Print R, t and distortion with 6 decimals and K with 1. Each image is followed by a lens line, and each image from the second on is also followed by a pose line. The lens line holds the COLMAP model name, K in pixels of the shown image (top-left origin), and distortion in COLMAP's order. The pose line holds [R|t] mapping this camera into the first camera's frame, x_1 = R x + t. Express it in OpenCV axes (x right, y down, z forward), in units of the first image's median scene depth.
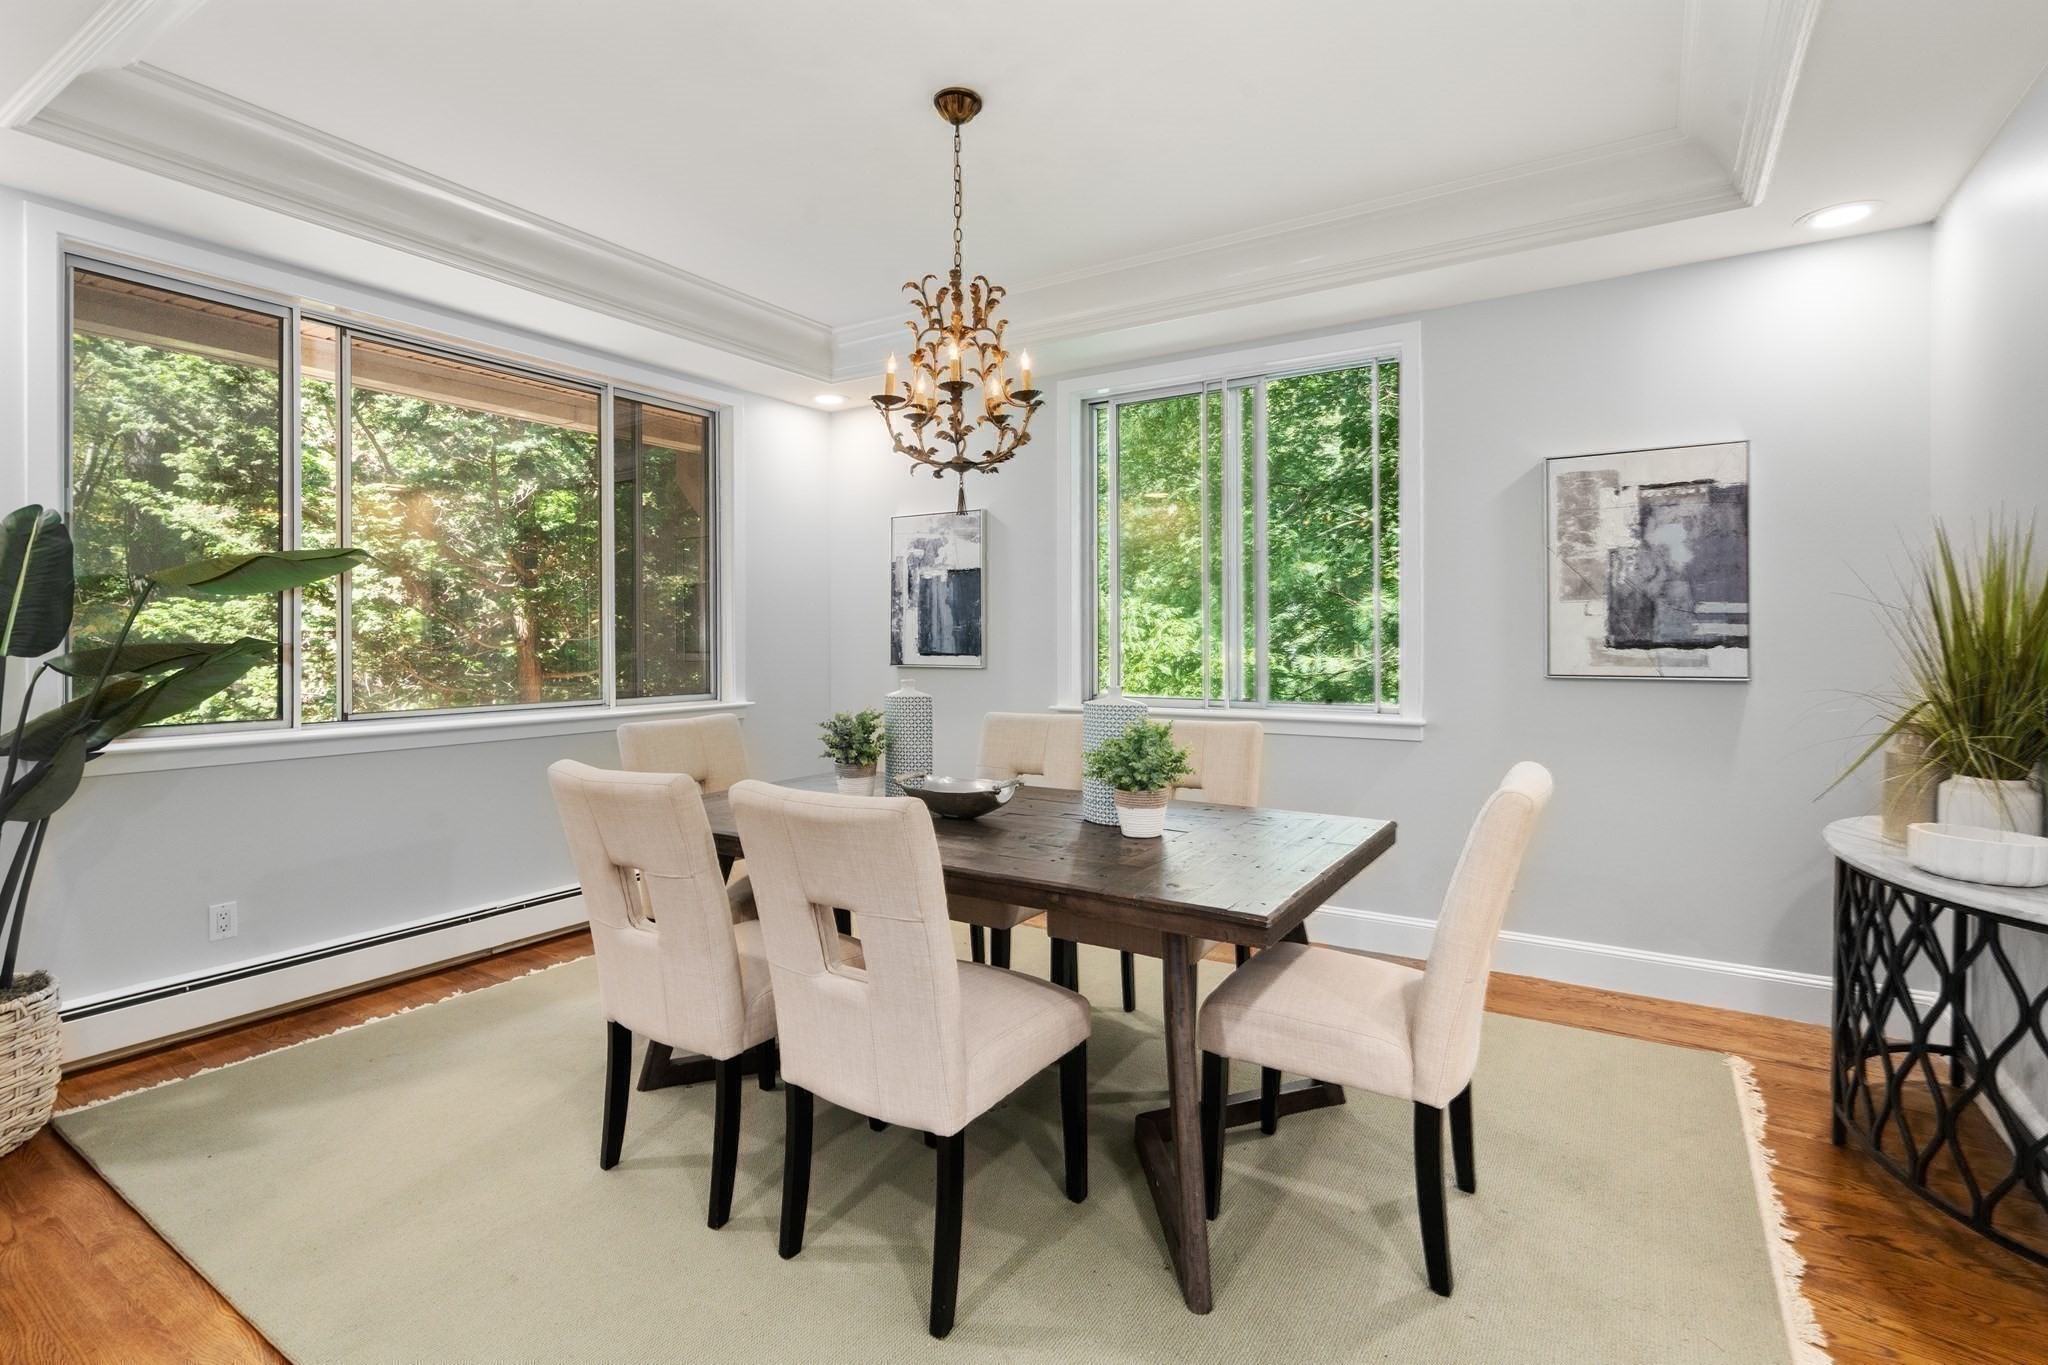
lens RADIAL K [[941.6, 0, 1054.1], [0, 941.6, 636.6], [0, 0, 1]] dist [-0.001814, -0.000140]
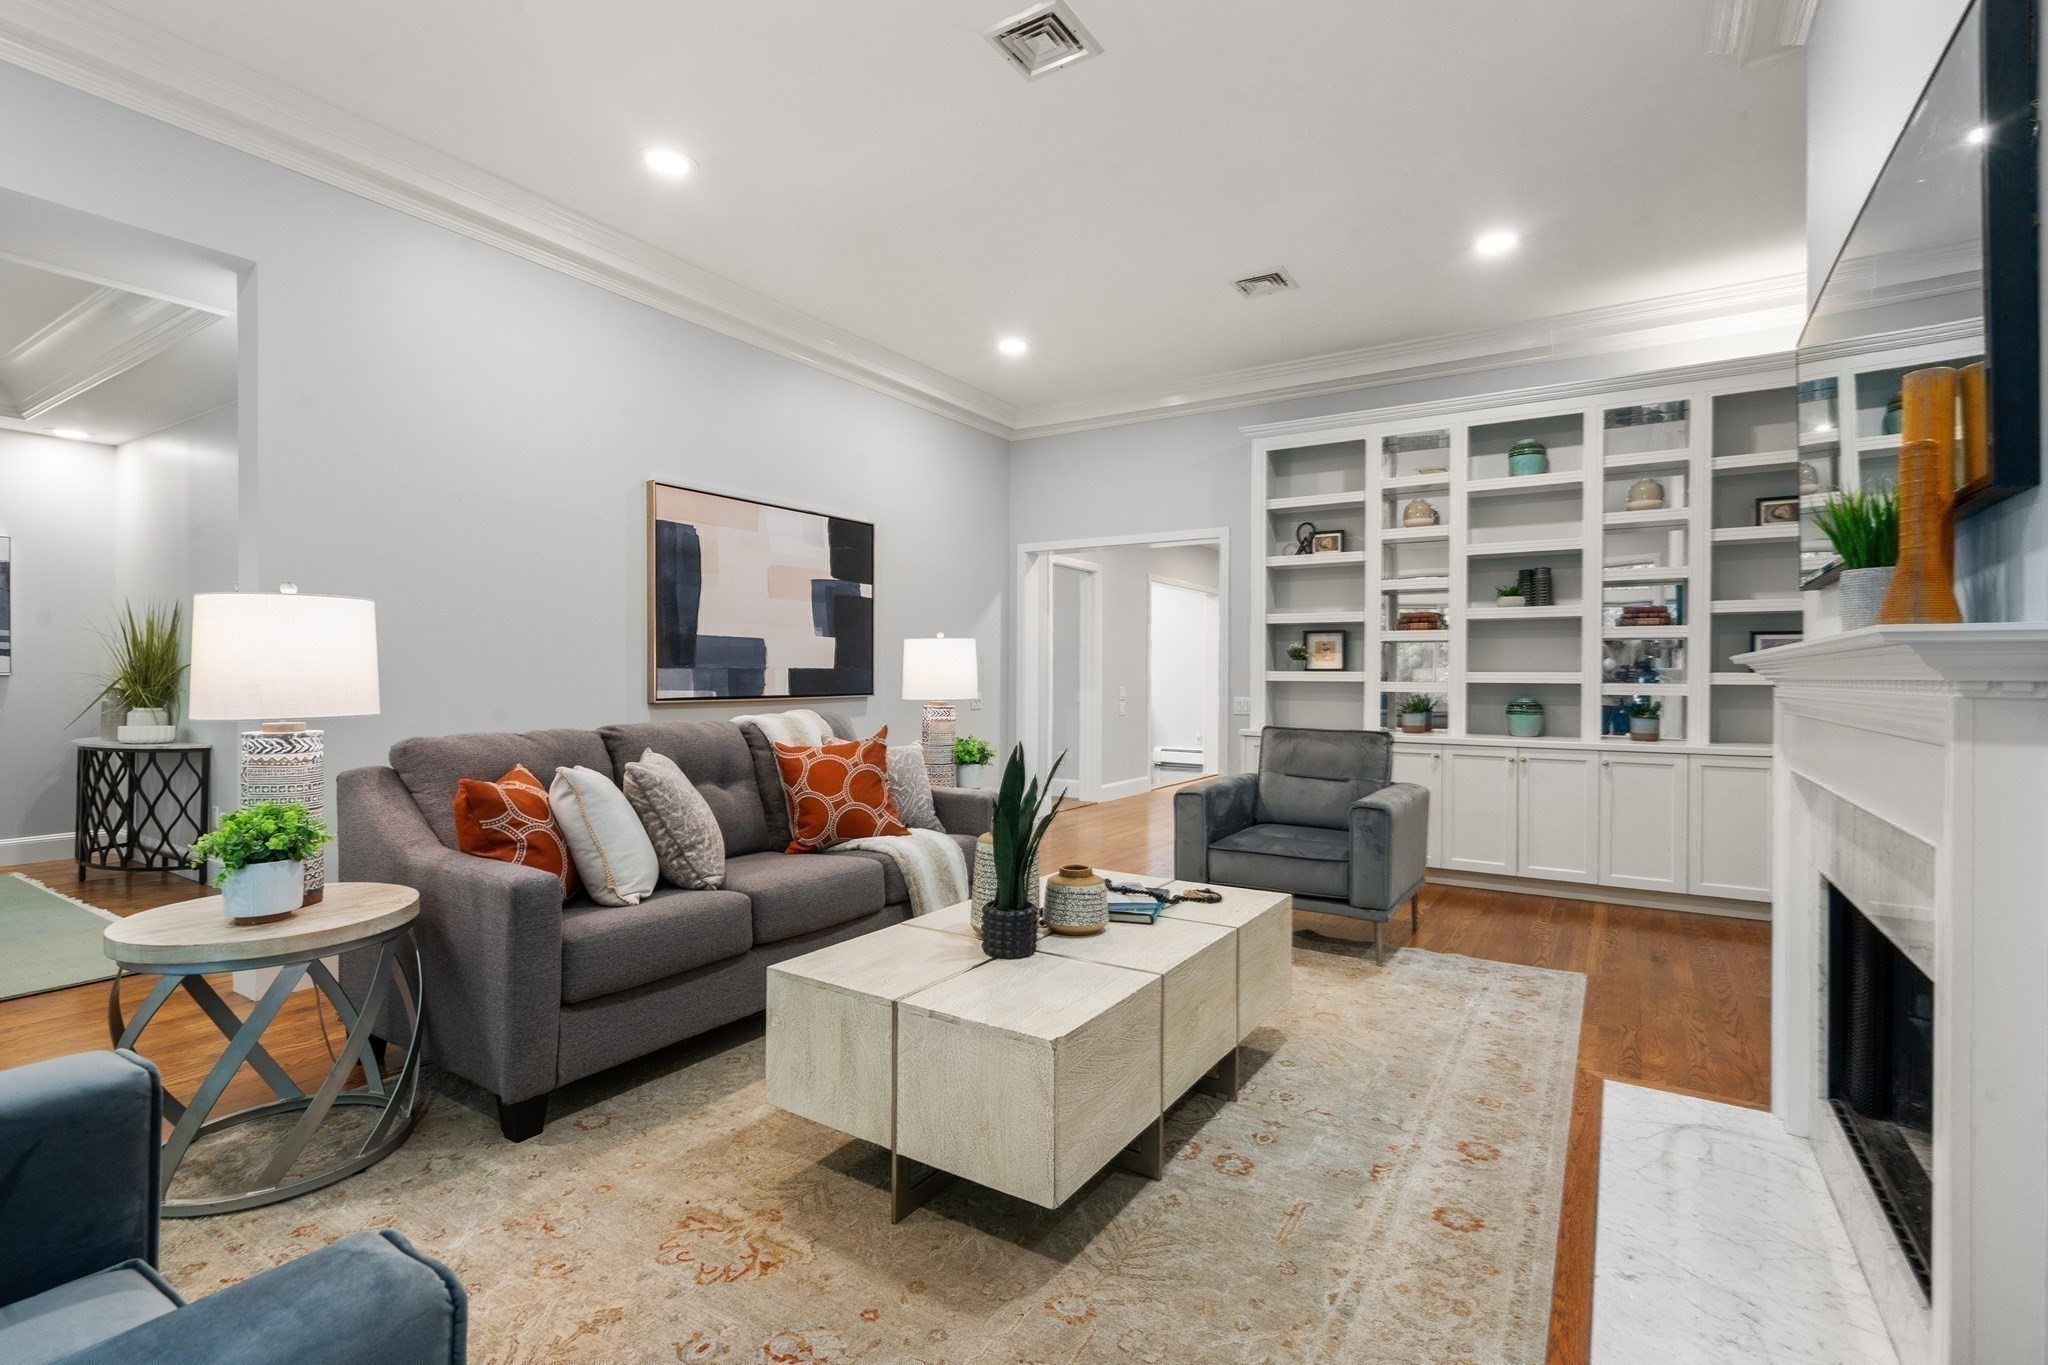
lens RADIAL K [[941.6, 0, 1033.0], [0, 941.6, 676.4], [0, 0, 1]] dist [-0.001814, -0.000140]
pose [[0.010173, -0.000227, 0.999948, -1.239716], [-0.010767, 0.999942, 0.000336, 0.036063], [-0.999890, -0.010770, 0.010170, -1.153702]]
